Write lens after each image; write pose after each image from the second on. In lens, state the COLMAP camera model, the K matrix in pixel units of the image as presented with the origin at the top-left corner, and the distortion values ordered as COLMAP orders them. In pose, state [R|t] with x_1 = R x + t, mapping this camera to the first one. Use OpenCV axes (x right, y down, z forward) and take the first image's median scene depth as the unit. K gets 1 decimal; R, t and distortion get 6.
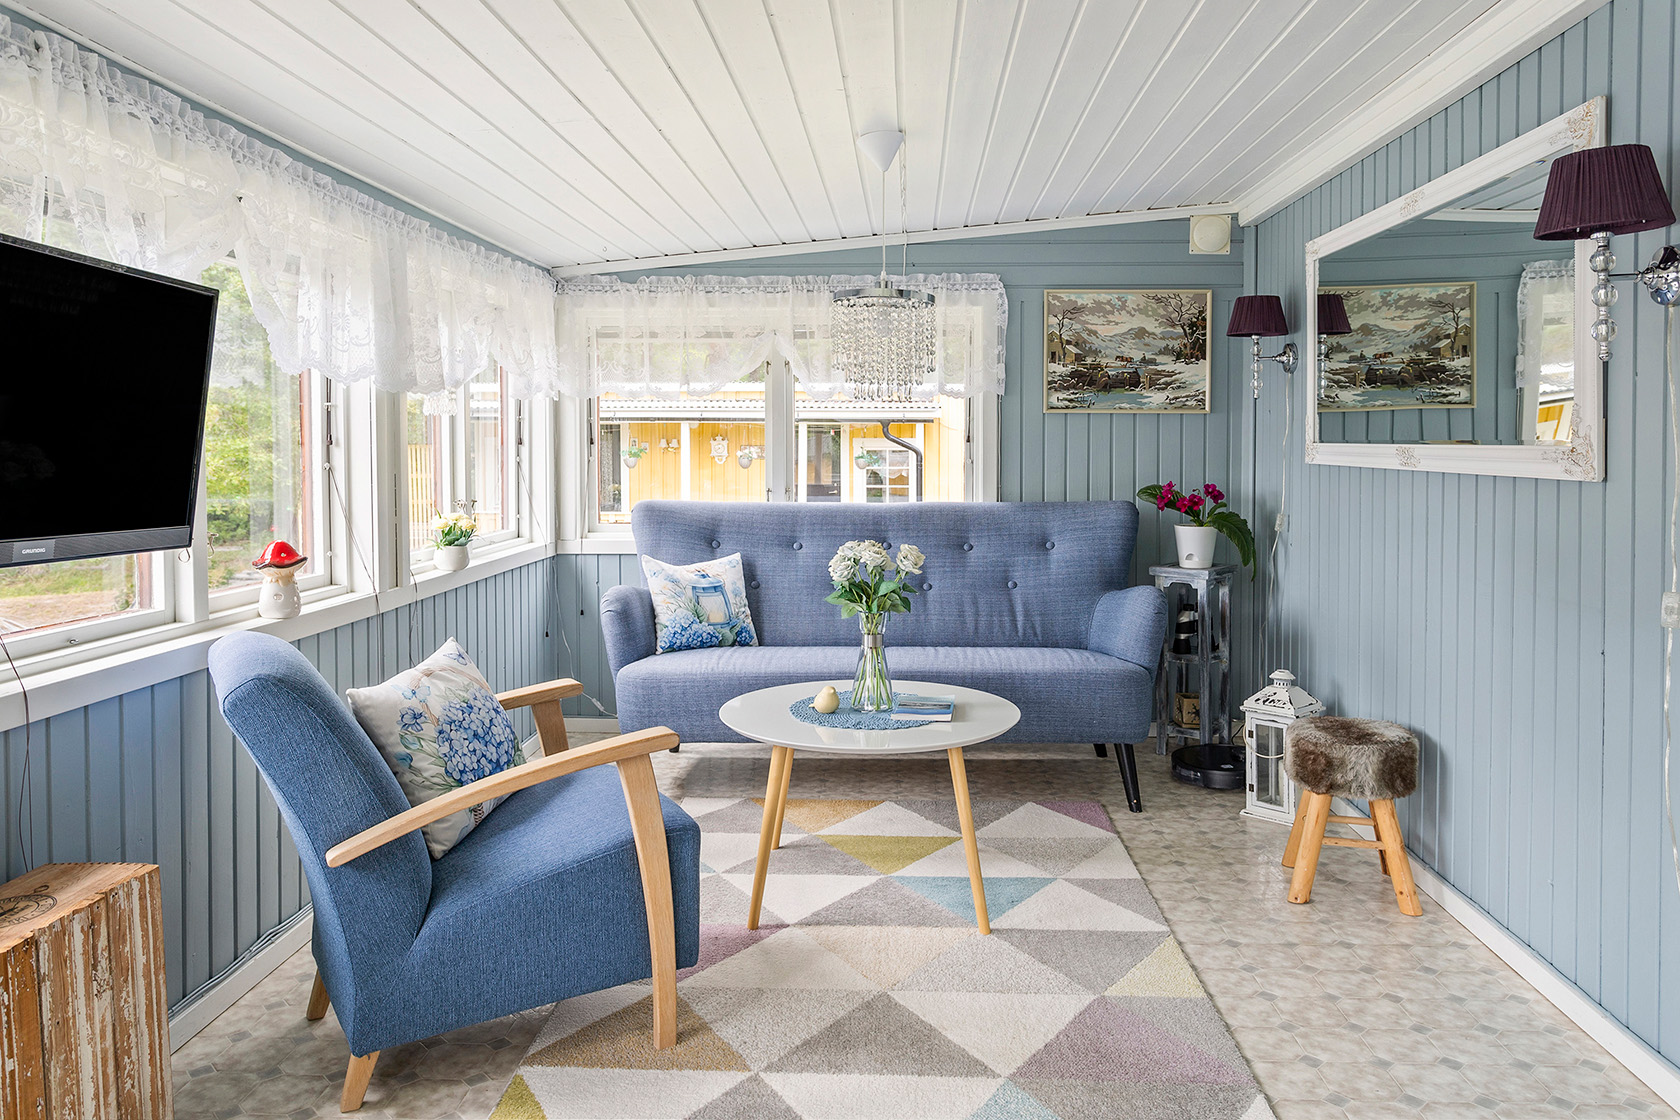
lens RADIAL K [[1159.6, 0, 863.4], [0, 1159.6, 472.1], [0, 0, 1]] dist [-0.006399, -0.000013]
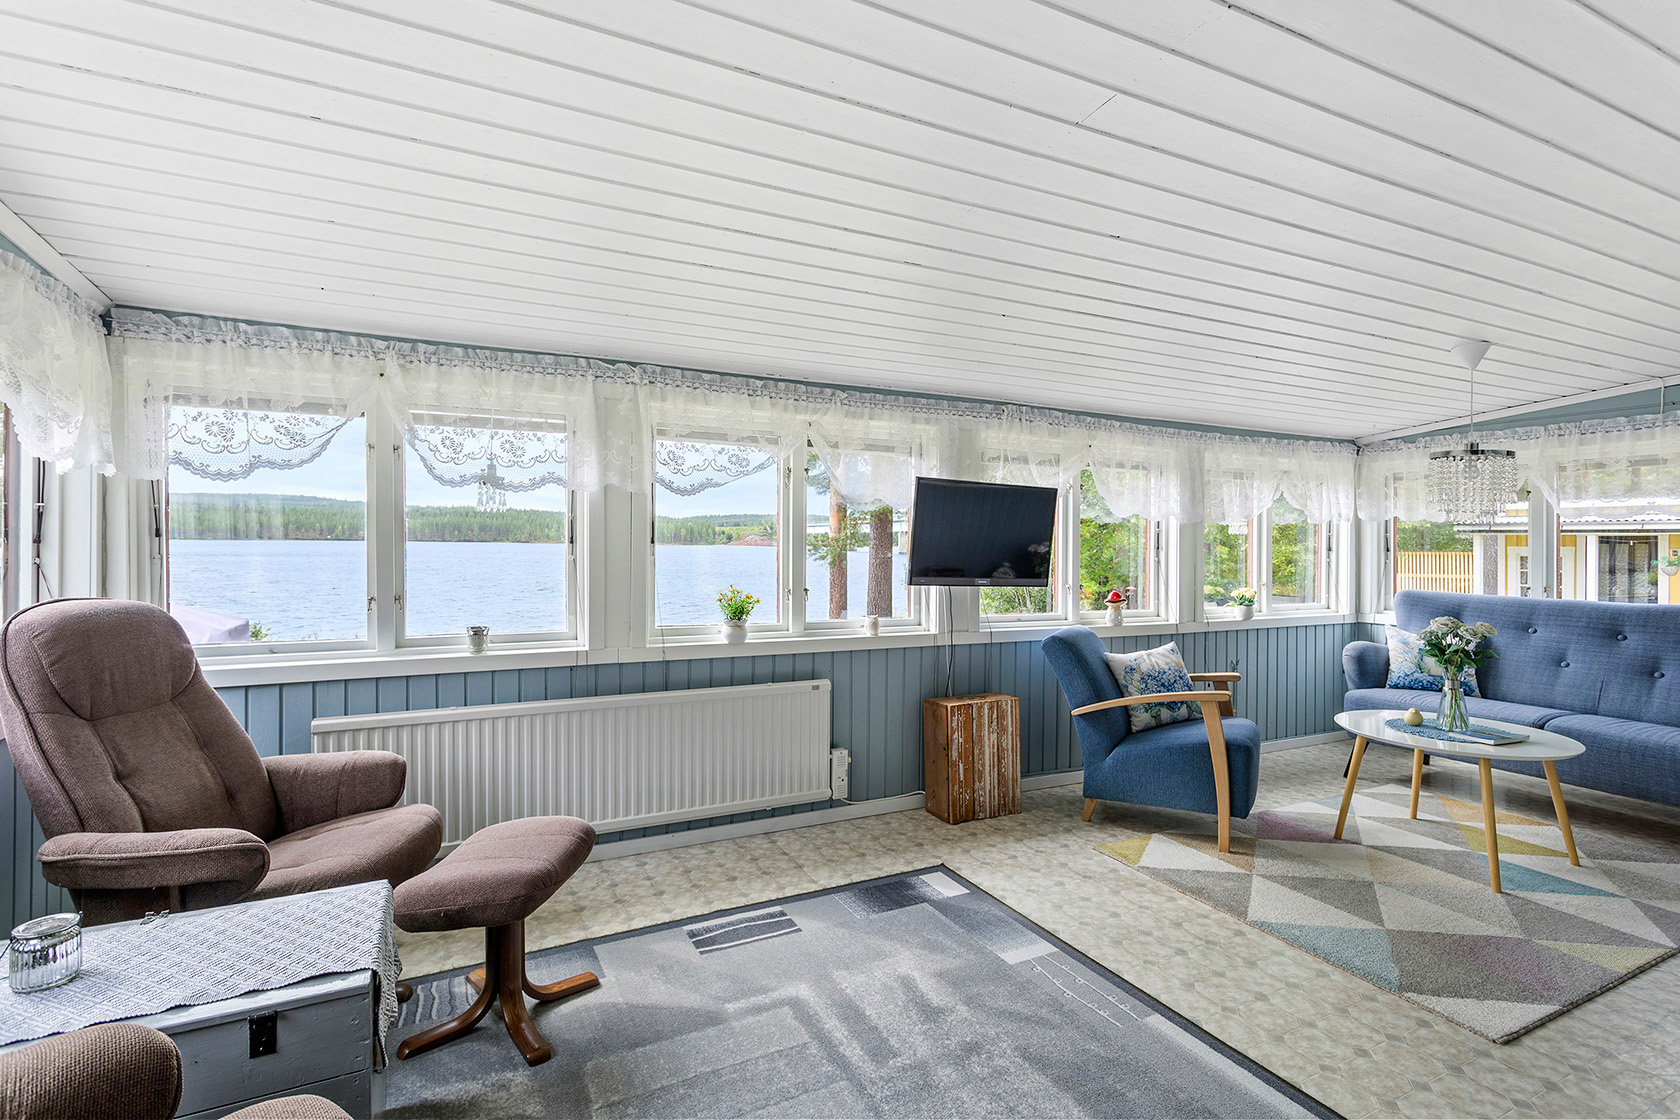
lens RADIAL K [[806.4, 0, 839.8], [0, 806.4, 551.8], [0, 0, 1]] dist [-0.001258, -0.000128]
pose [[0.473812, 0.015747, -0.880485, 0.493981], [-0.033270, 0.999446, -0.000029, -0.000030], [0.879998, 0.029307, 0.474073, -0.174516]]
